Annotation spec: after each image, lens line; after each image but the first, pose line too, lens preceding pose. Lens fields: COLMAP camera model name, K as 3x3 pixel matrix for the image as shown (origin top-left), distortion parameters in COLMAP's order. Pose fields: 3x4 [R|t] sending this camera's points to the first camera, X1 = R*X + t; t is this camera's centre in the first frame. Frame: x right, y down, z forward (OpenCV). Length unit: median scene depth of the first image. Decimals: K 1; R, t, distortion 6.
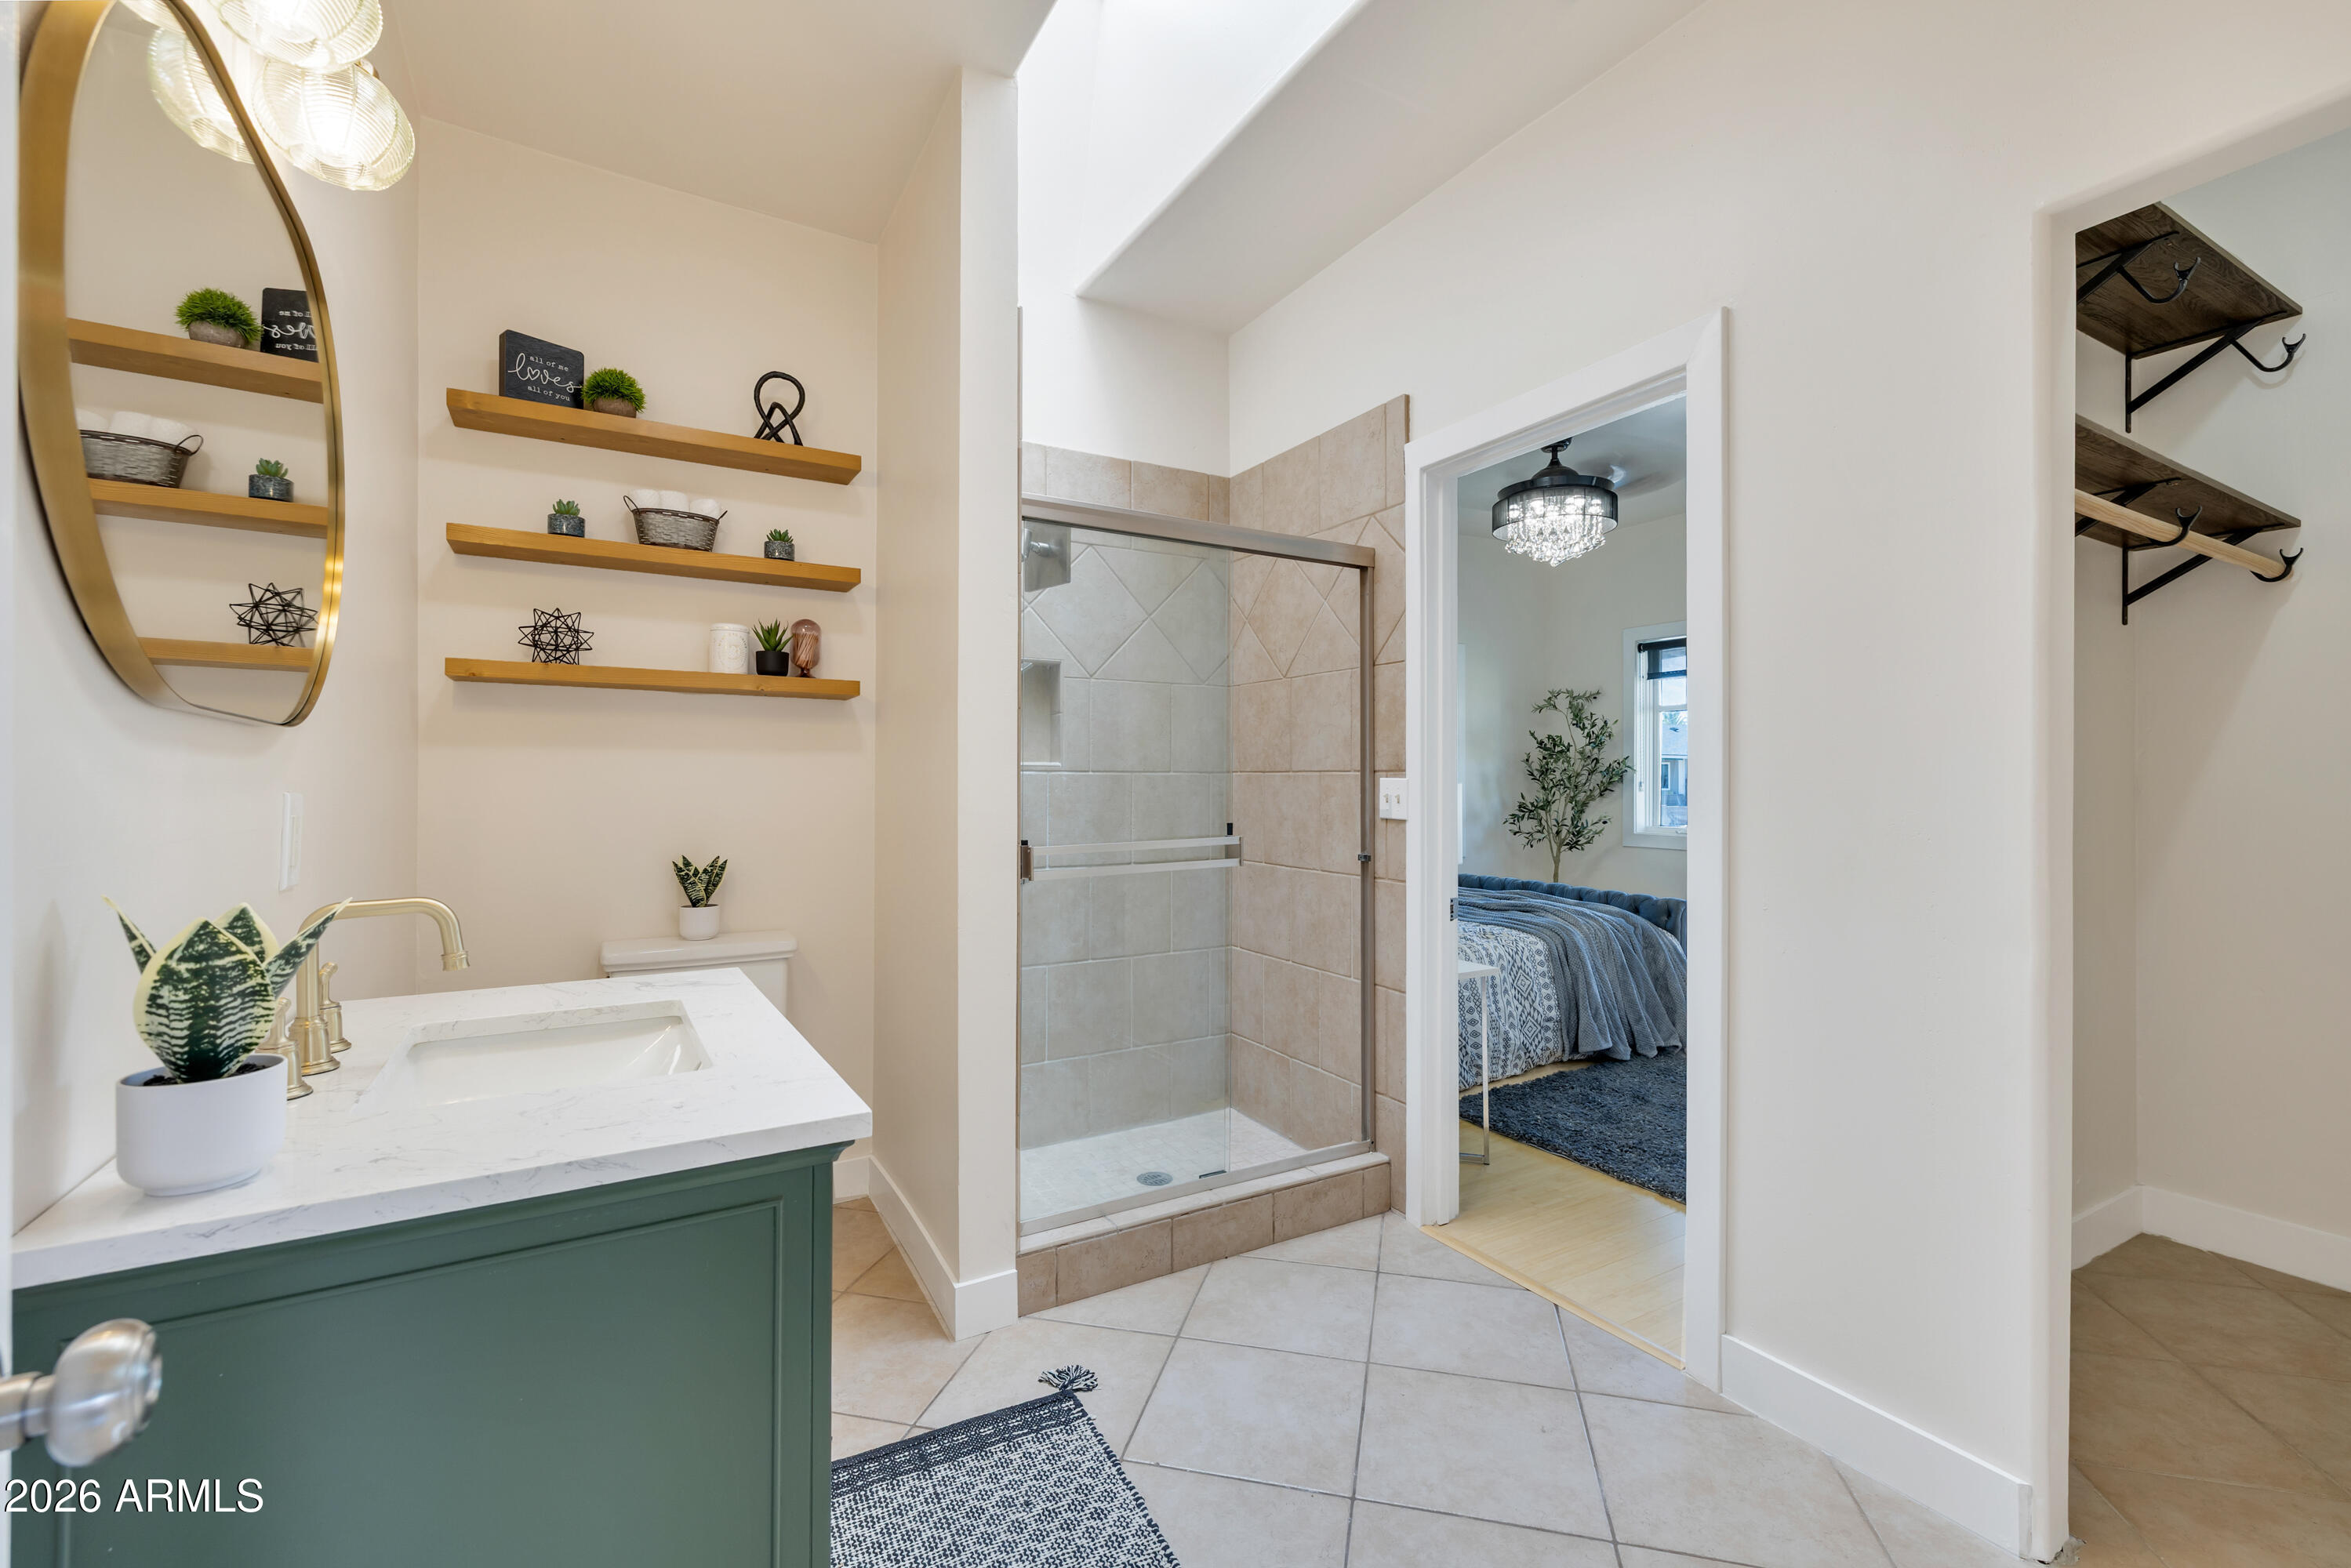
lens RADIAL K [[986.7, 0, 1184.7], [0, 986.7, 776.9], [0, 0, 1]] dist [-0.000239, -0.000156]
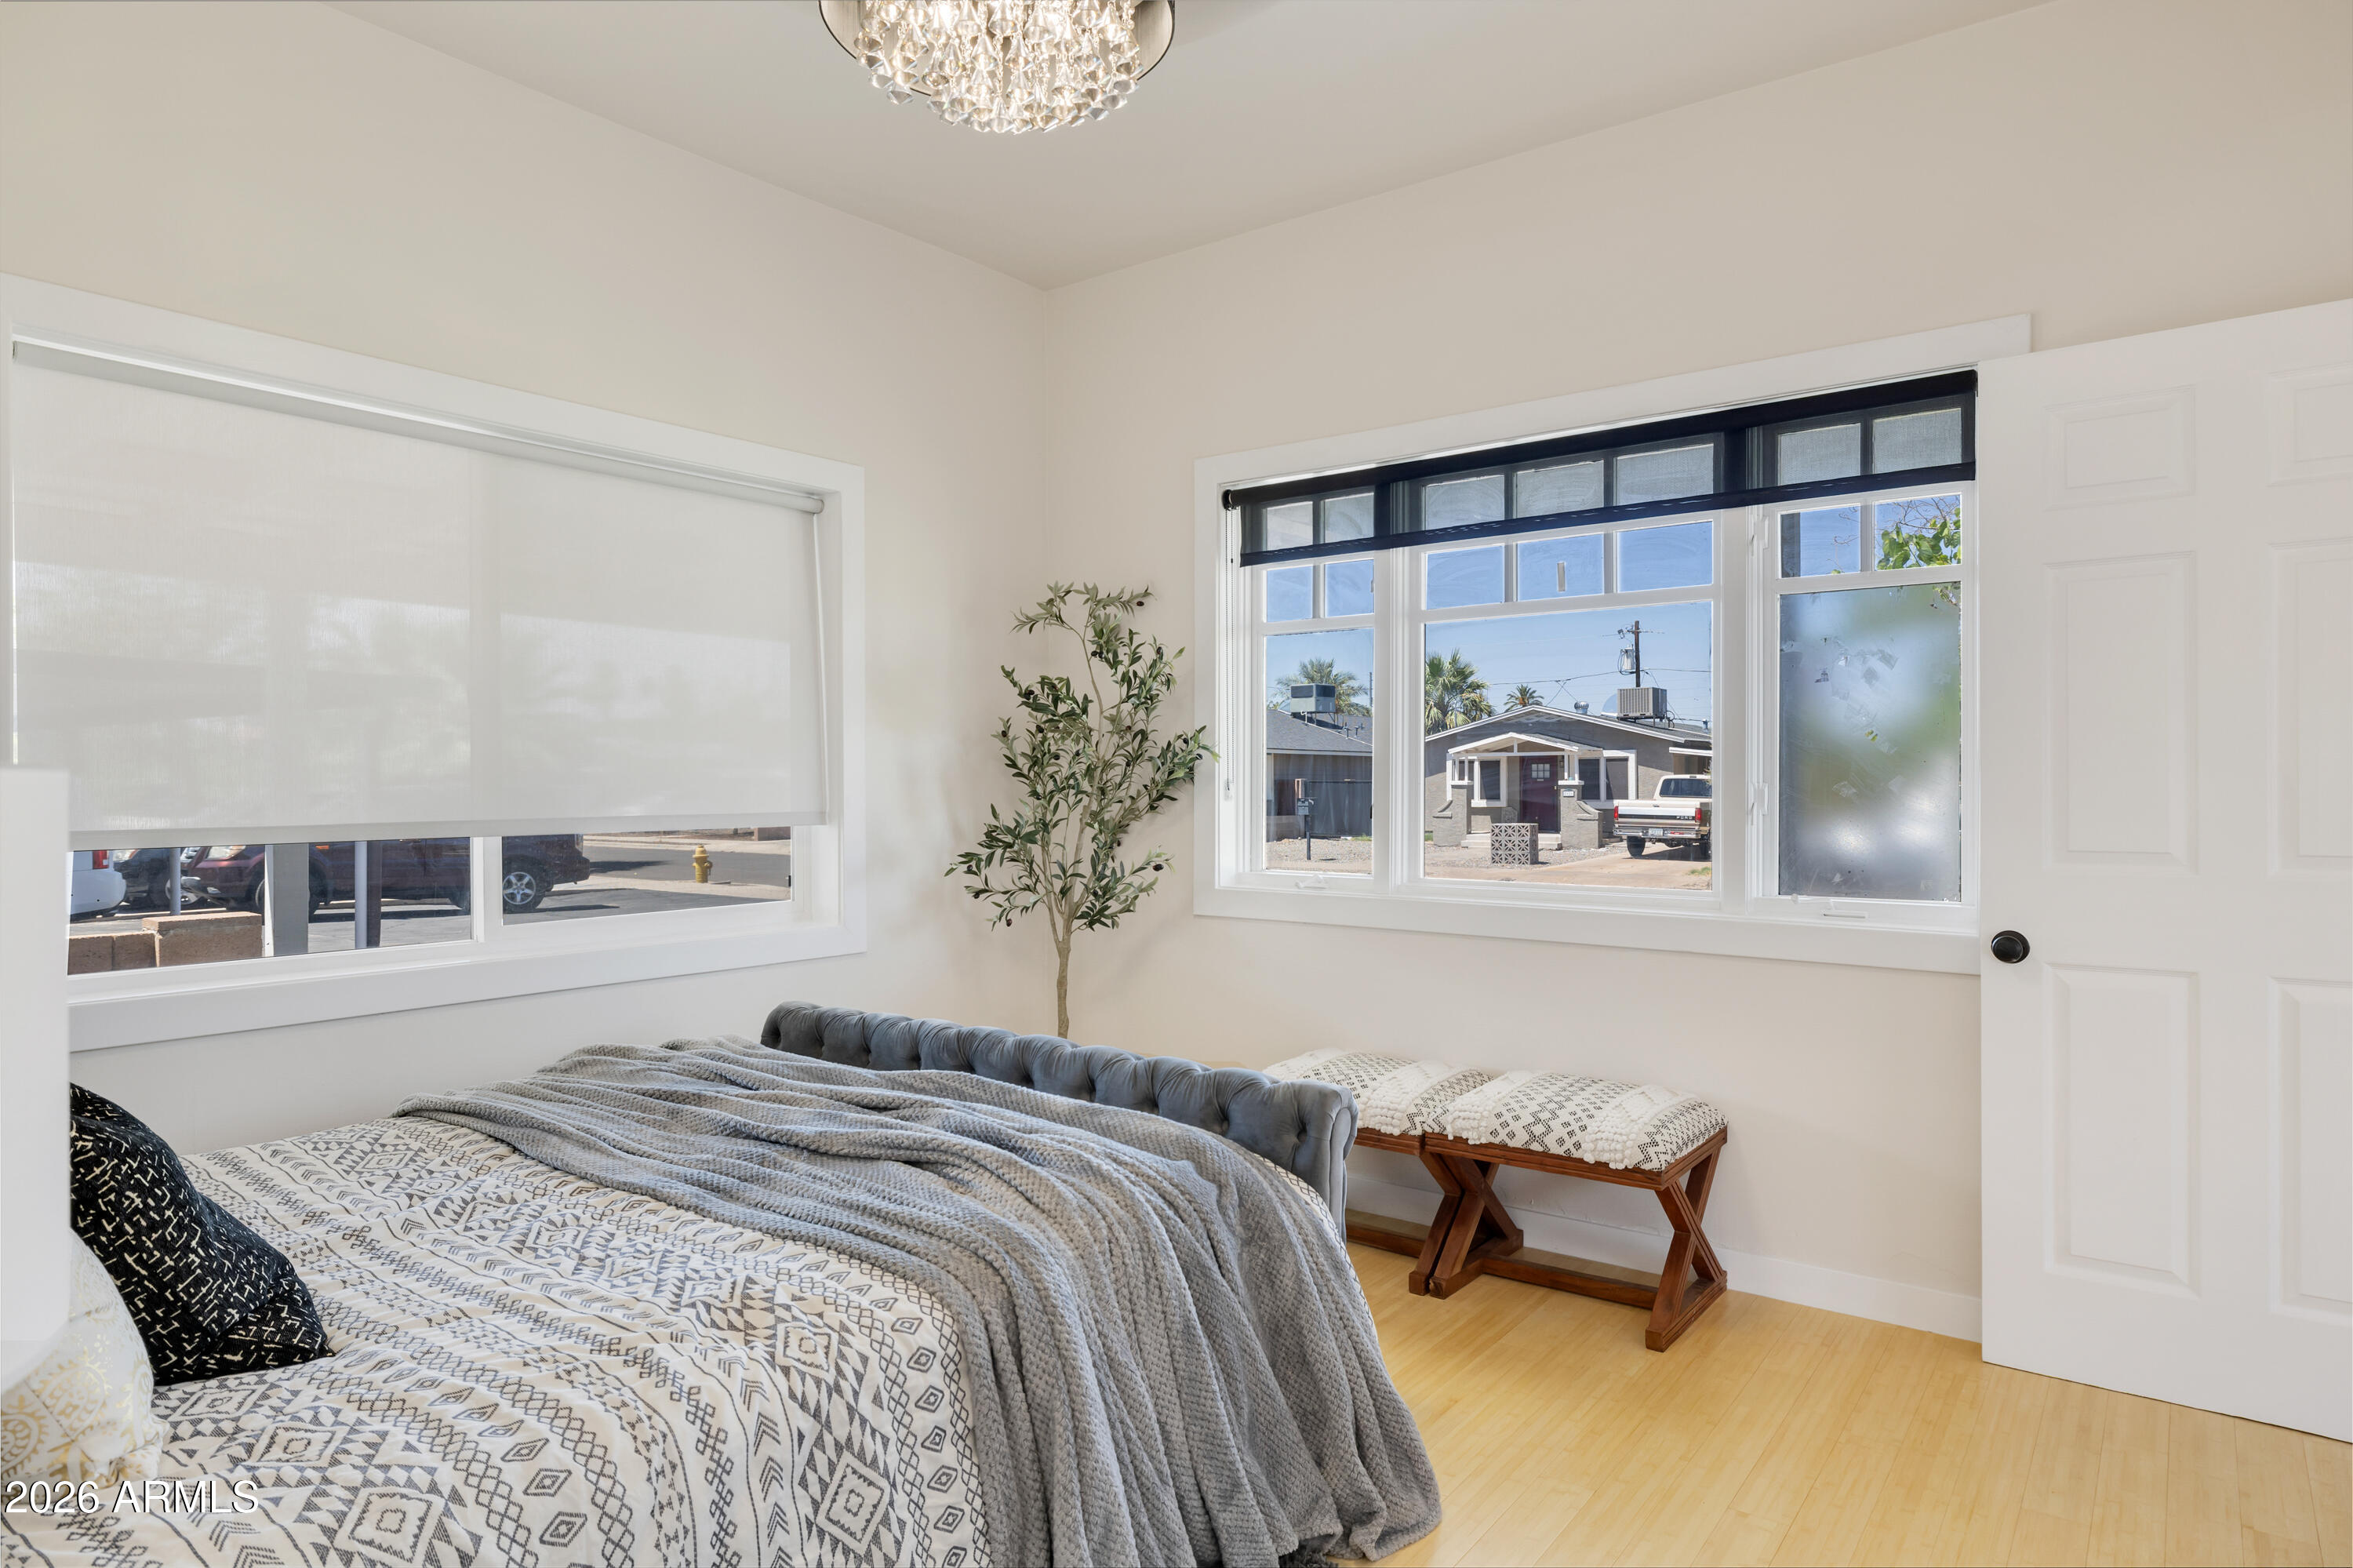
lens RADIAL K [[1579.6, 0, 1175.9], [0, 1579.6, 785.5], [0, 0, 1]] dist [0.000859, 0.000068]
pose [[0.919588, -0.002805, 0.392874, 0.138721], [0.000546, 0.999983, 0.005863, 0.003131], [-0.392884, -0.005177, 0.919574, 0.306851]]
